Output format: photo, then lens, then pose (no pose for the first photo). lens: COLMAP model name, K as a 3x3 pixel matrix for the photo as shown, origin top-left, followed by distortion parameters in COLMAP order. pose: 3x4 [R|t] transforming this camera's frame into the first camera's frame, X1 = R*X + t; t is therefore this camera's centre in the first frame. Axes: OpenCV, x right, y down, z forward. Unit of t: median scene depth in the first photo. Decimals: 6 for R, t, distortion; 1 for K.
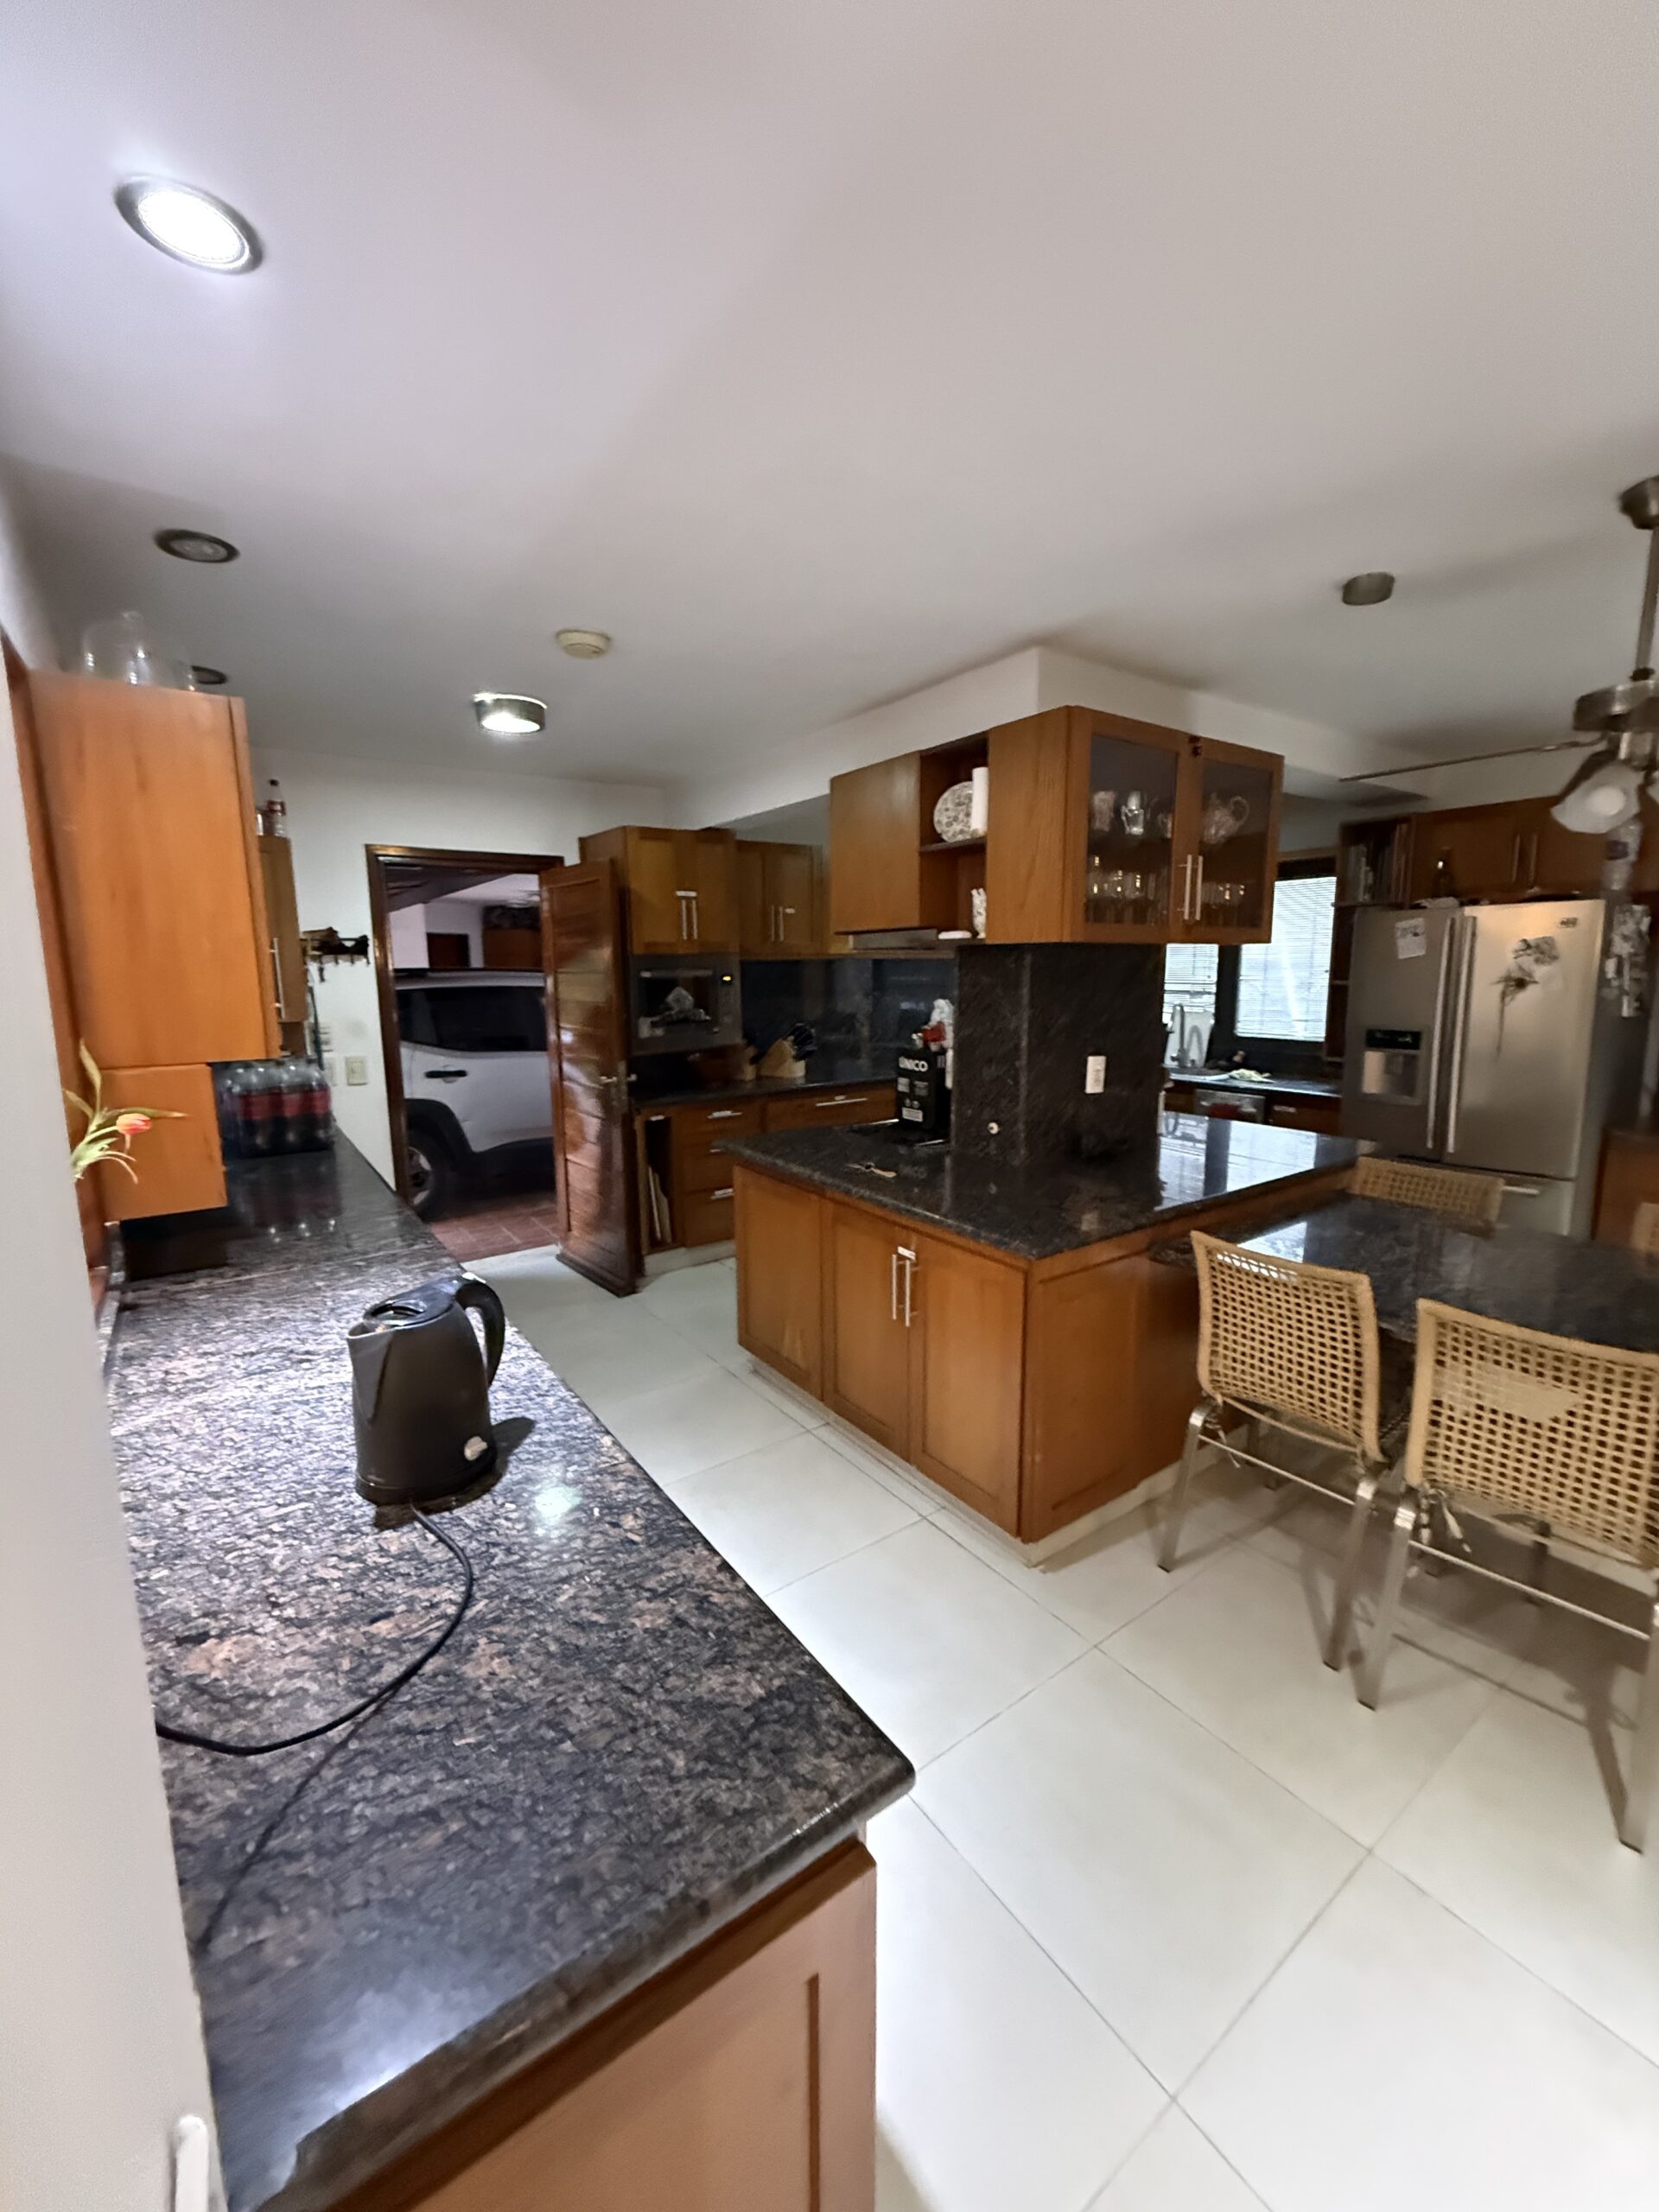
lens RADIAL K [[888.1, 0, 828.7], [0, 888.1, 1100.4], [0, 0, 1]] dist [0.000960, 0.000030]
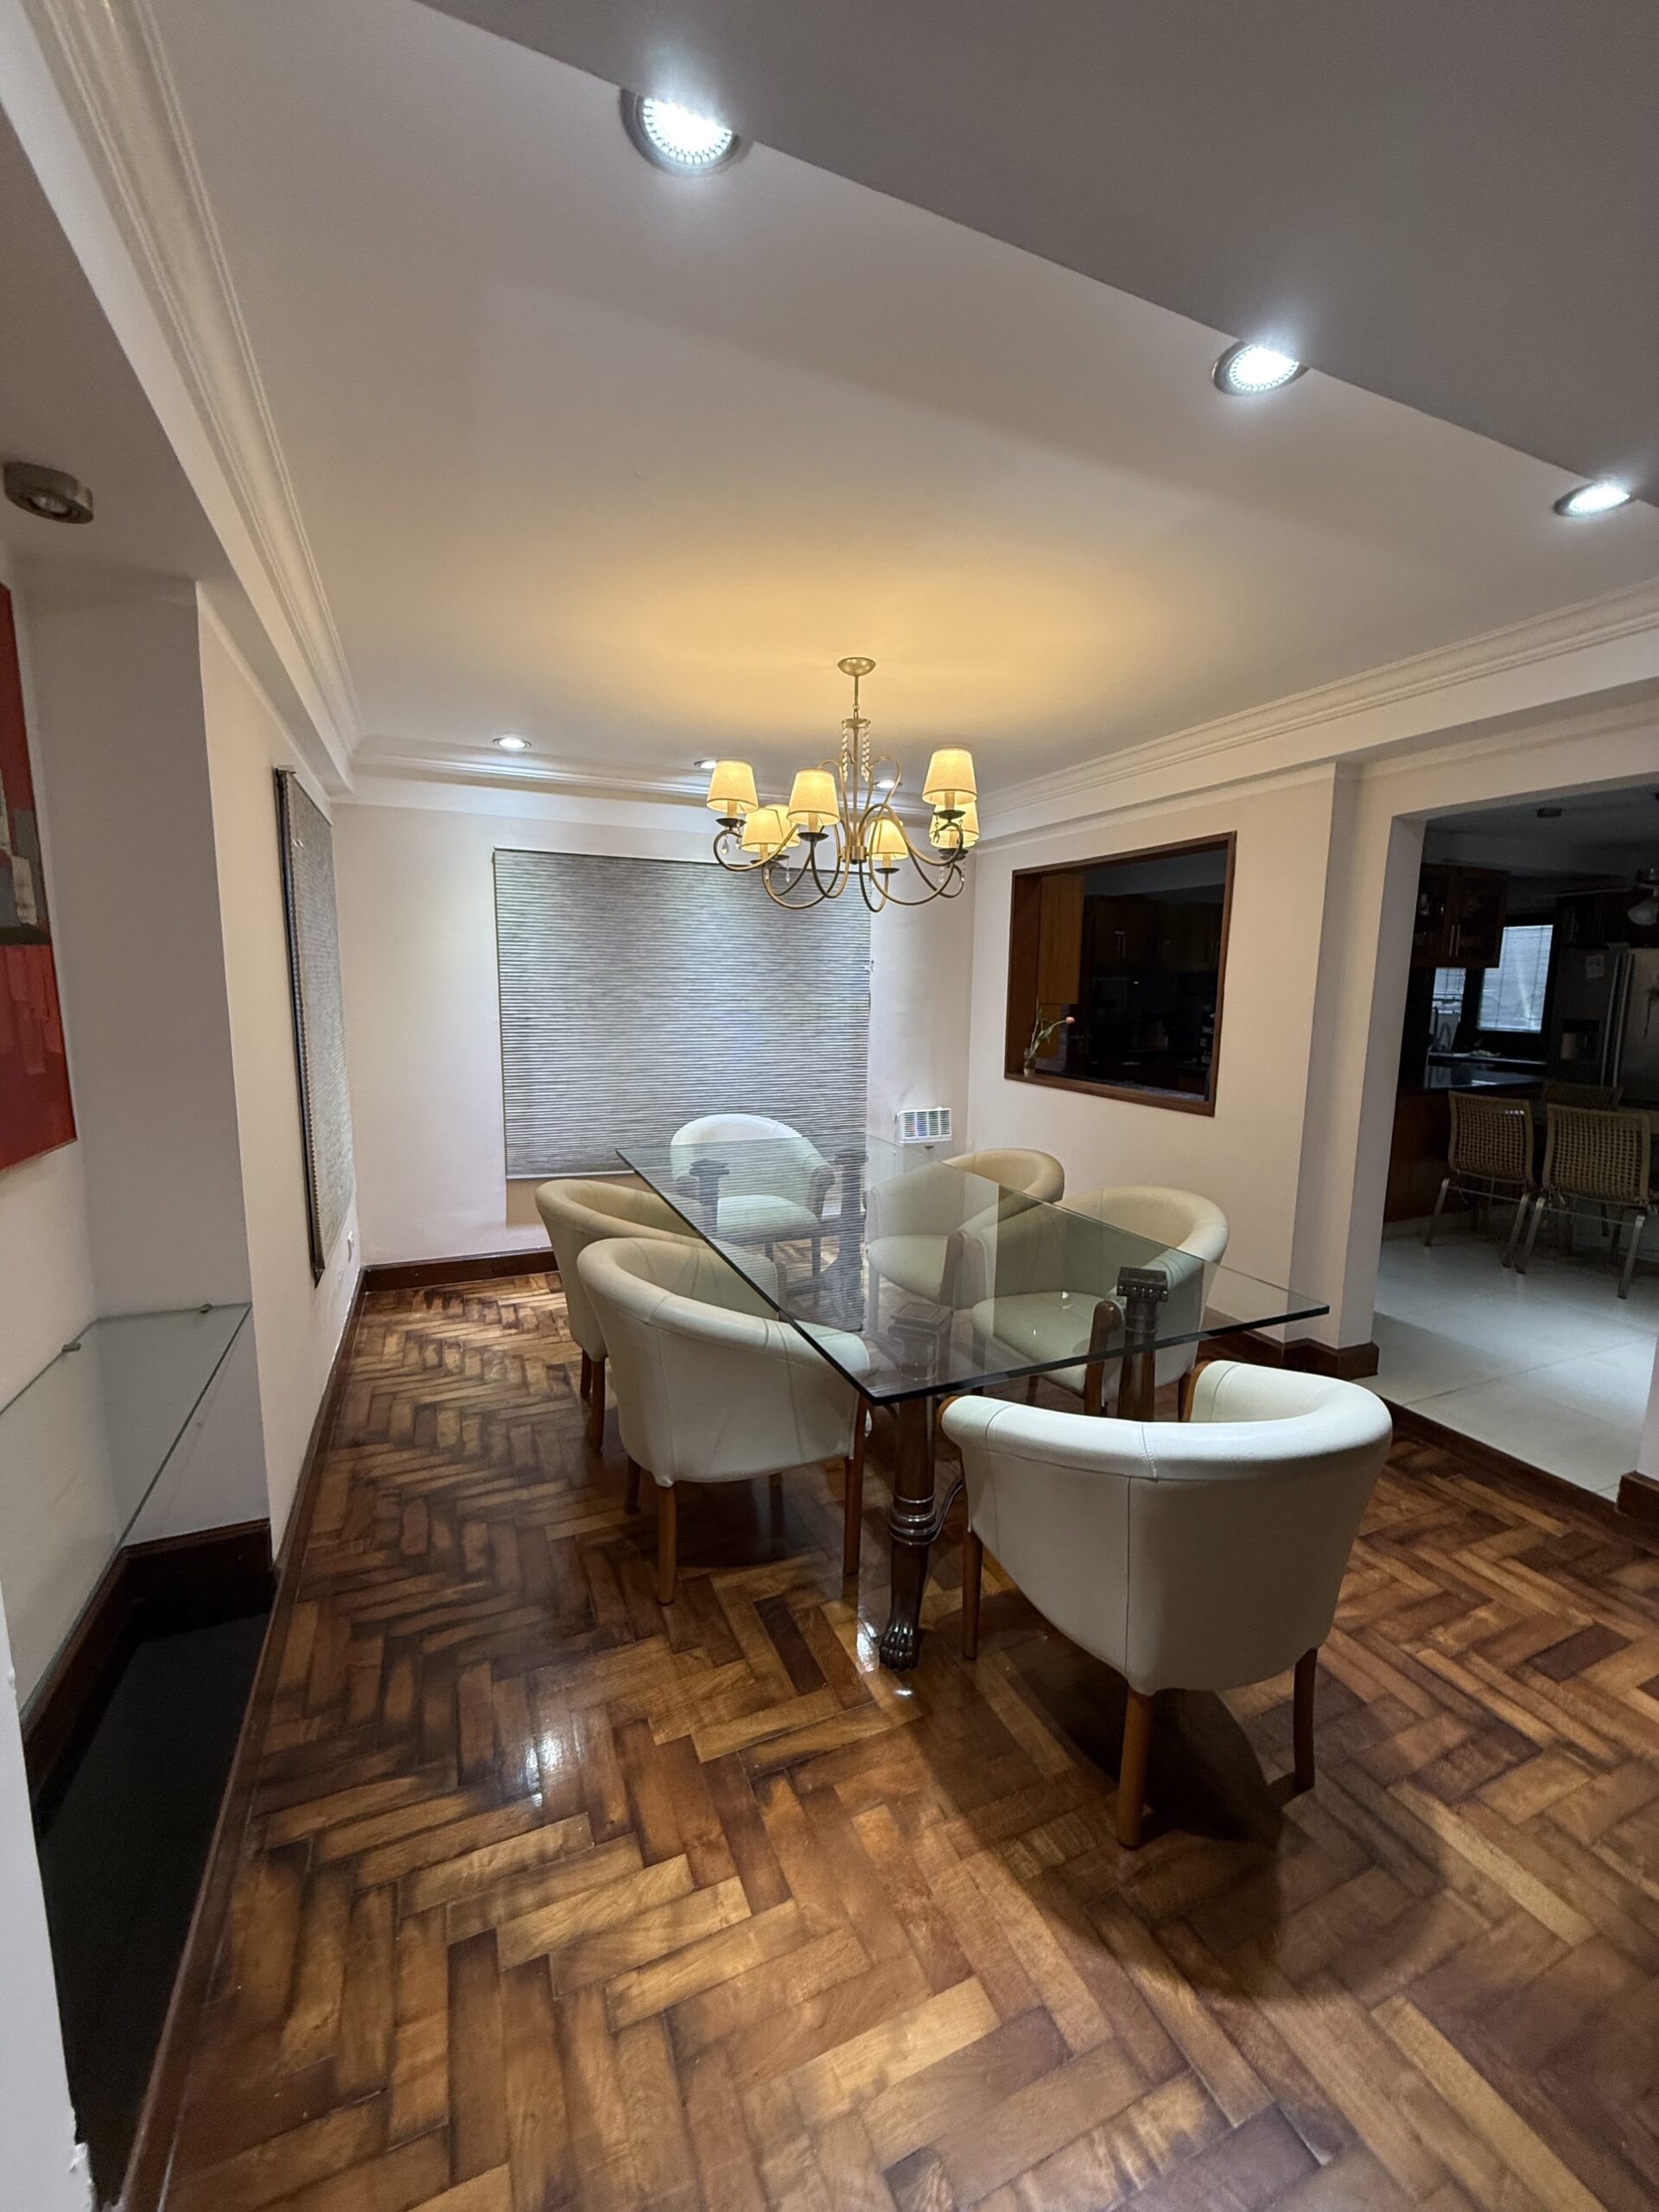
lens RADIAL K [[888.1, 0, 832.1], [0, 888.1, 1105.2], [0, 0, 1]] dist [0.000960, 0.000030]
pose [[0.978740, 0.051689, -0.198484, -0.396750], [-0.053905, 0.998529, -0.005774, 0.161540], [0.197894, 0.016350, 0.980087, -0.897451]]
